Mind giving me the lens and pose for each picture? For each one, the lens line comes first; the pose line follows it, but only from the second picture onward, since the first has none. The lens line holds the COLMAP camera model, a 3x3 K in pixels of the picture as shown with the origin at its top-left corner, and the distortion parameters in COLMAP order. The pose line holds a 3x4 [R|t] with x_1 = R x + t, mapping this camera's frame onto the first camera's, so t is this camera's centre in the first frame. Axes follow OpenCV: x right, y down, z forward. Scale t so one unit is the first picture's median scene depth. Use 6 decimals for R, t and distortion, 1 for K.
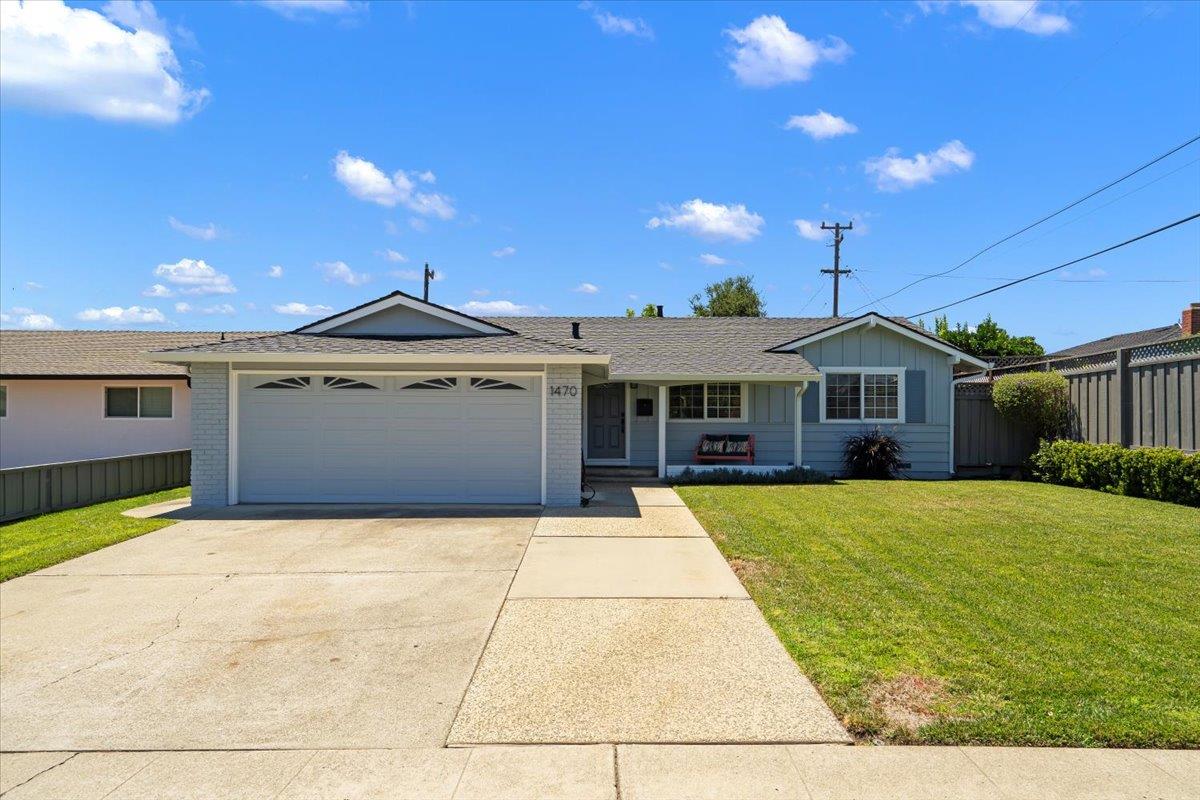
lens RADIAL K [[733.6, 0, 601.0], [0, 733.6, 407.8], [0, 0, 1]] dist [0.002827, 0.000752]
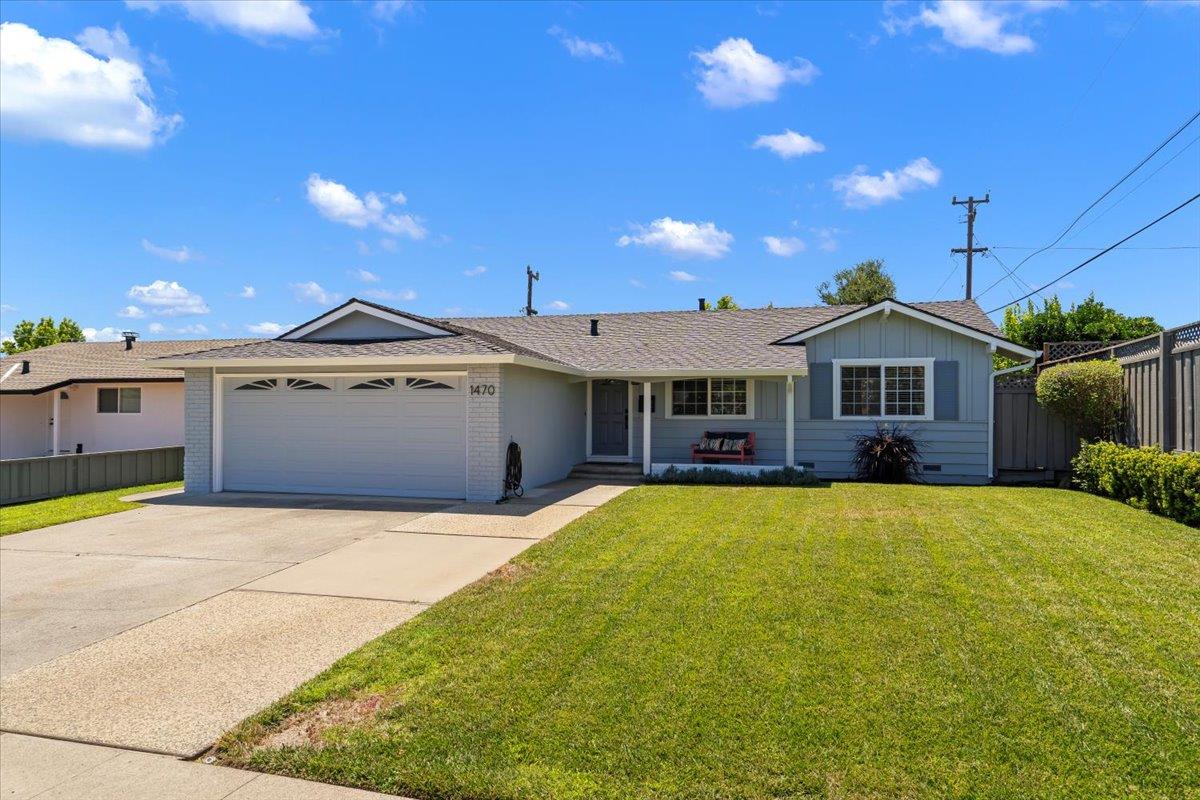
lens RADIAL K [[724.0, 0, 598.6], [0, 724.0, 398.8], [0, 0, 1]] dist [0.003040, 0.002223]
pose [[0.966753, -0.005311, -0.255655, 0.255708], [0.004691, 0.999984, -0.003038, -0.004766], [0.255667, 0.001738, 0.966763, 0.044251]]
